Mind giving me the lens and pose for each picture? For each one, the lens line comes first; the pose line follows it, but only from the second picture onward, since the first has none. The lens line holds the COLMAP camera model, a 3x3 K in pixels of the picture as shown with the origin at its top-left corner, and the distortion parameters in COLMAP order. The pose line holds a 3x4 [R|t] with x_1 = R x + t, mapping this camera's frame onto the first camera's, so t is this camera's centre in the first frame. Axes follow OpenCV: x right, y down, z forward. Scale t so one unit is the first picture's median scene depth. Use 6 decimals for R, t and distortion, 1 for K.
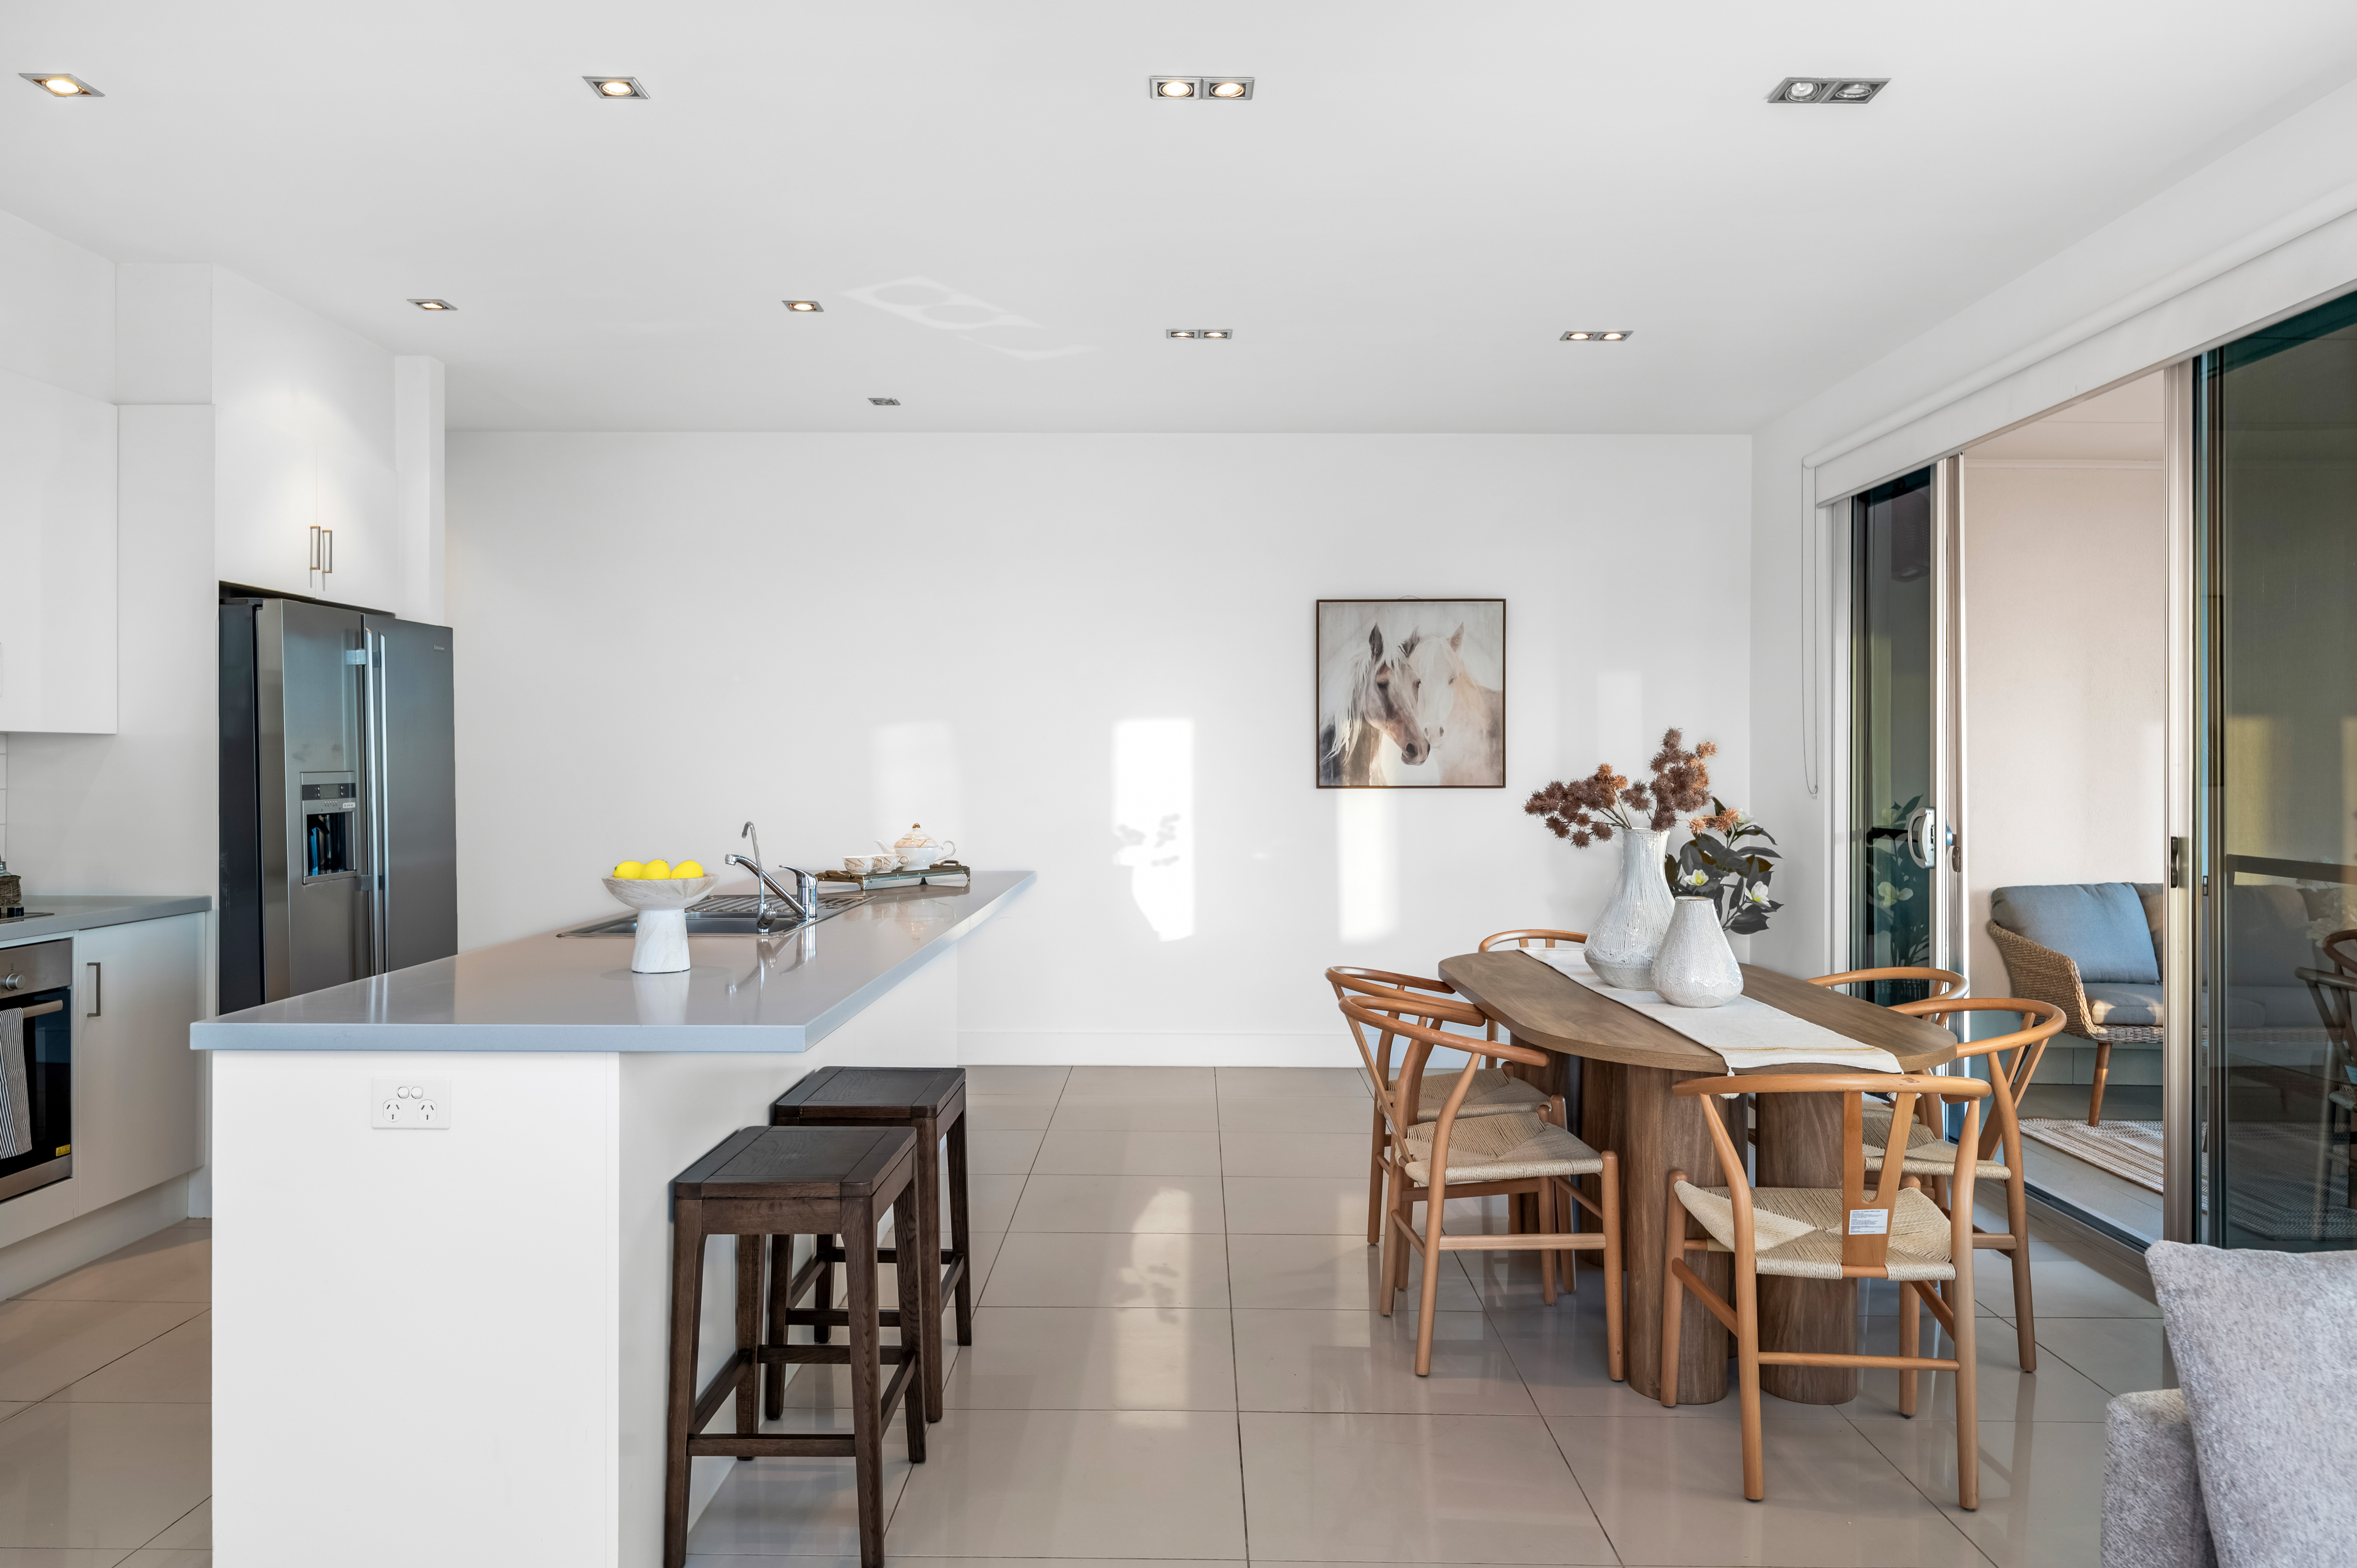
lens RADIAL K [[1606.9, 0, 1173.6], [0, 1606.9, 771.3], [0, 0, 1]] dist [-0.004301, -0.001031]
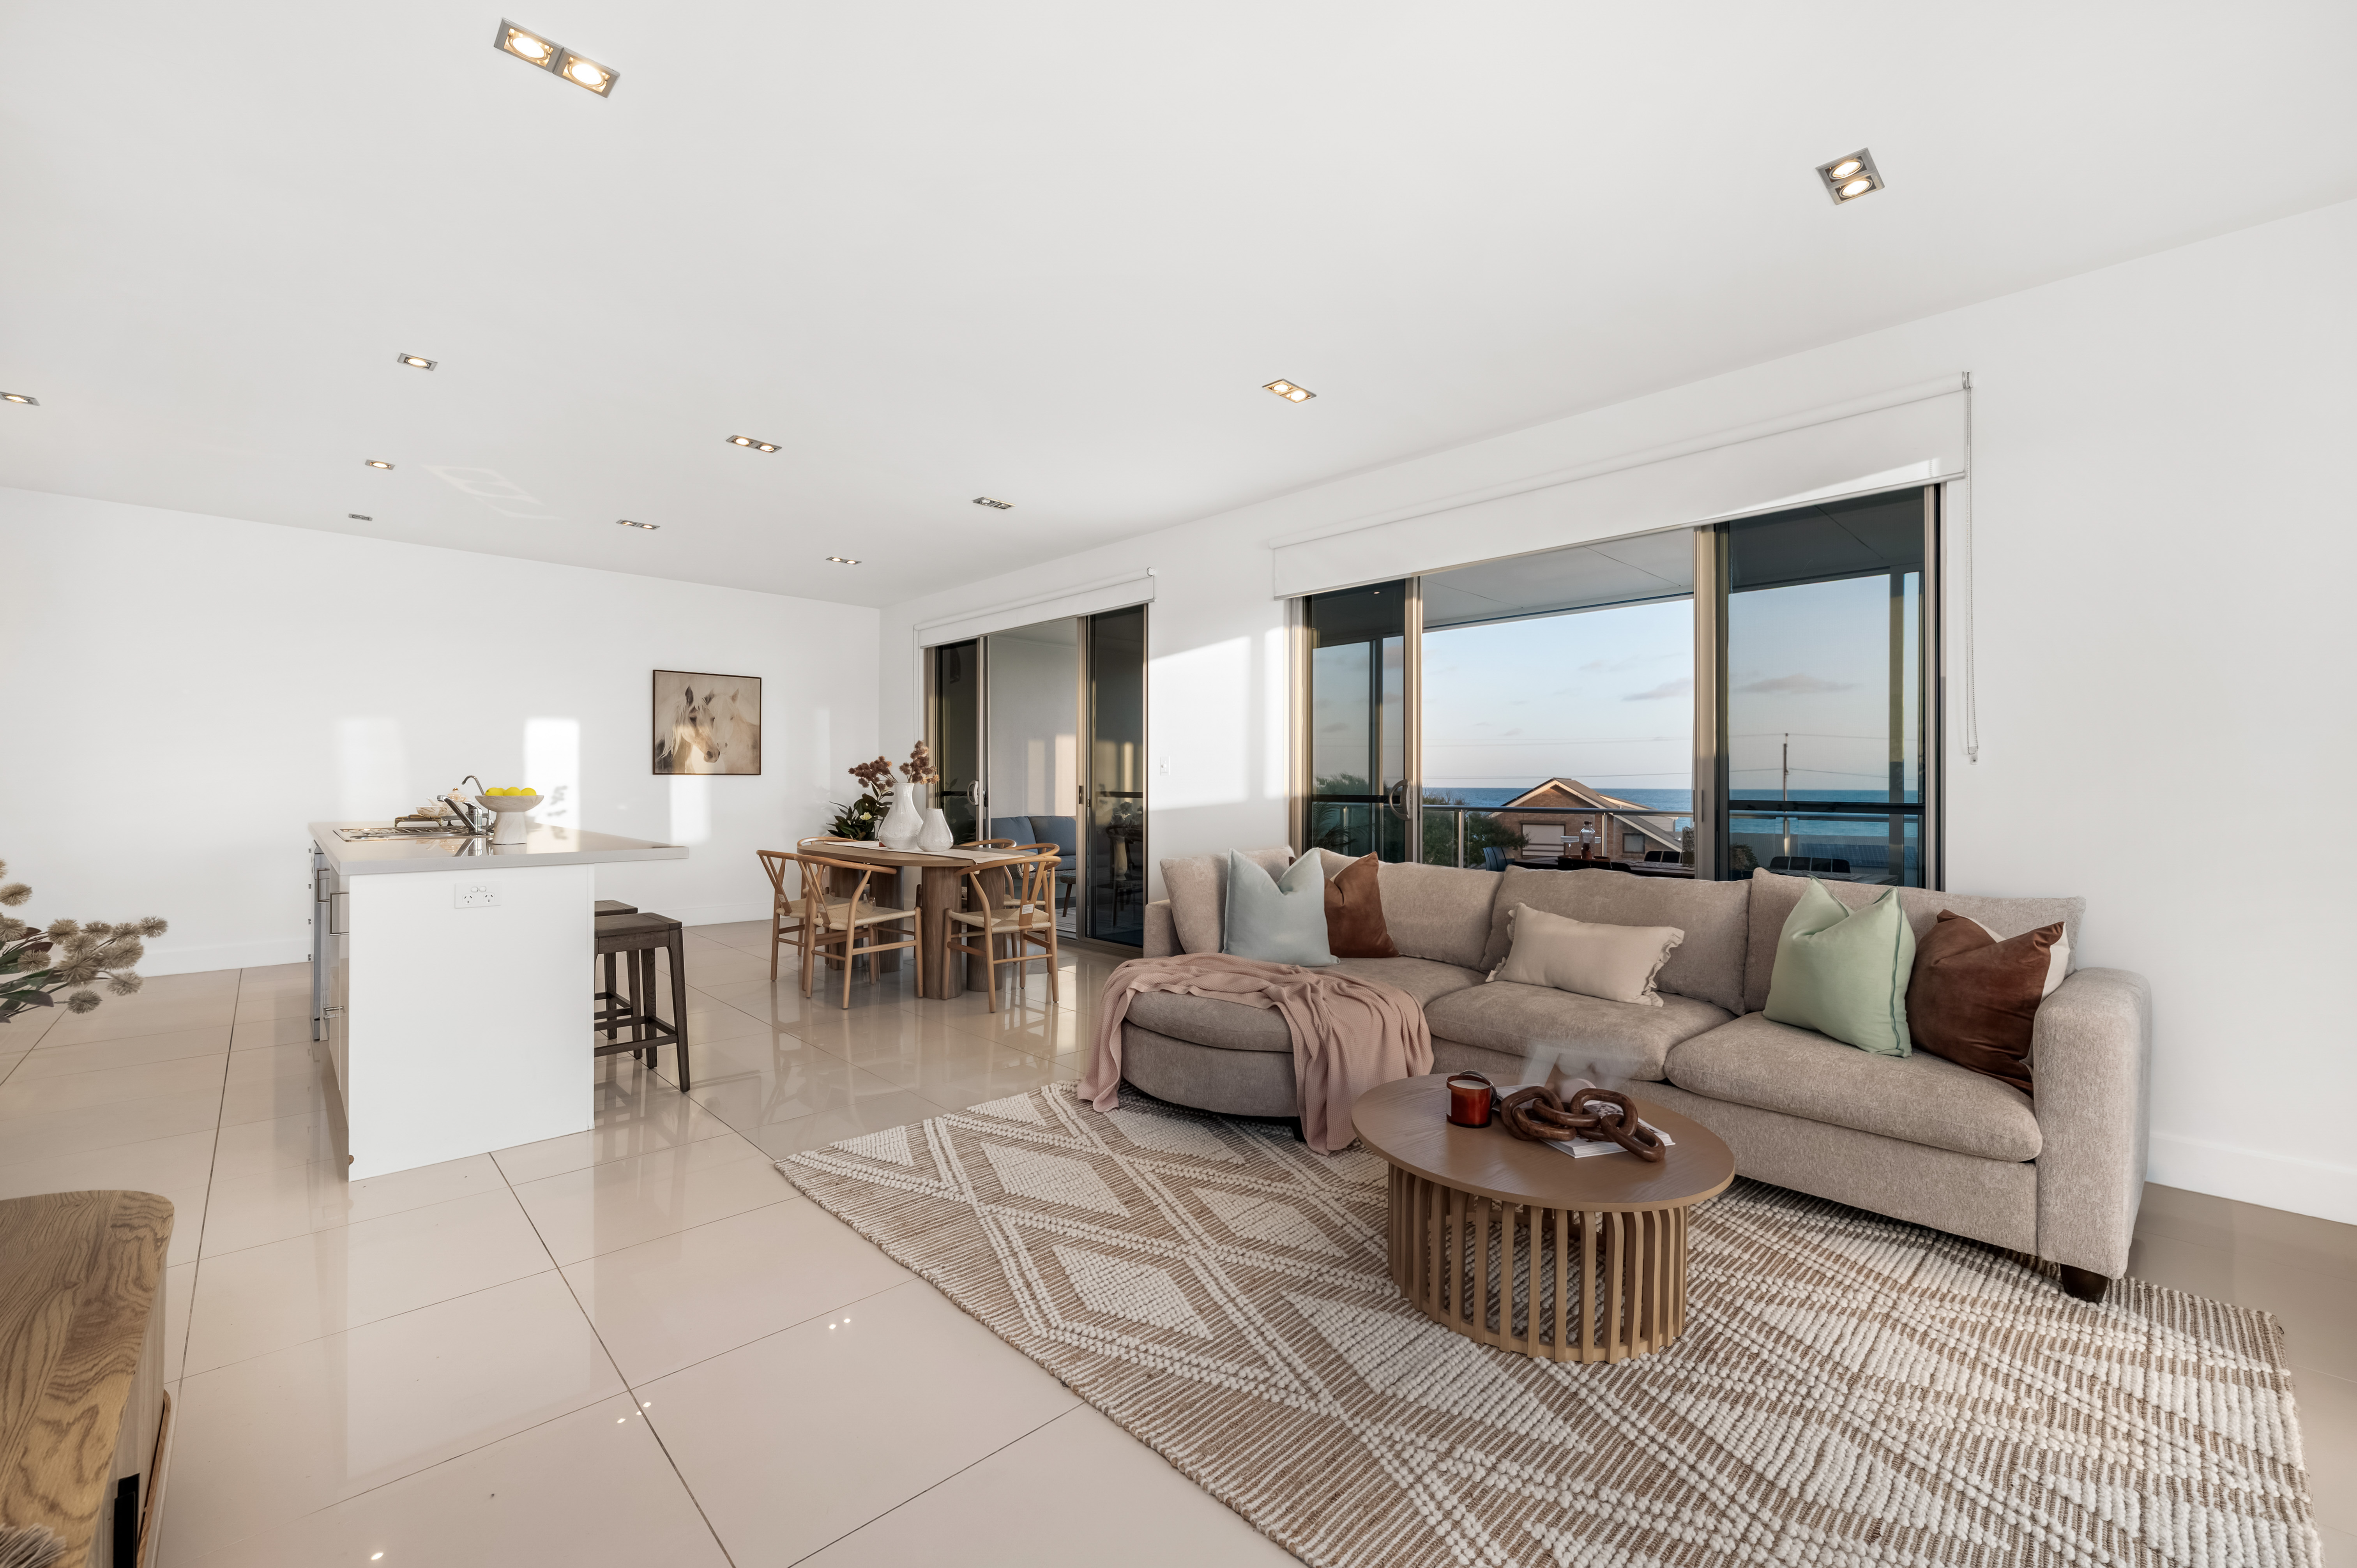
lens RADIAL K [[961.0, 0, 1178.3], [0, 961.0, 774.8], [0, 0, 1]] dist [0.010063, -0.000336]
pose [[0.715925, 0.005534, 0.698155, -0.311603], [0.002655, 0.999940, -0.010649, 0.030467], [-0.698172, 0.009478, 0.715867, -0.231816]]
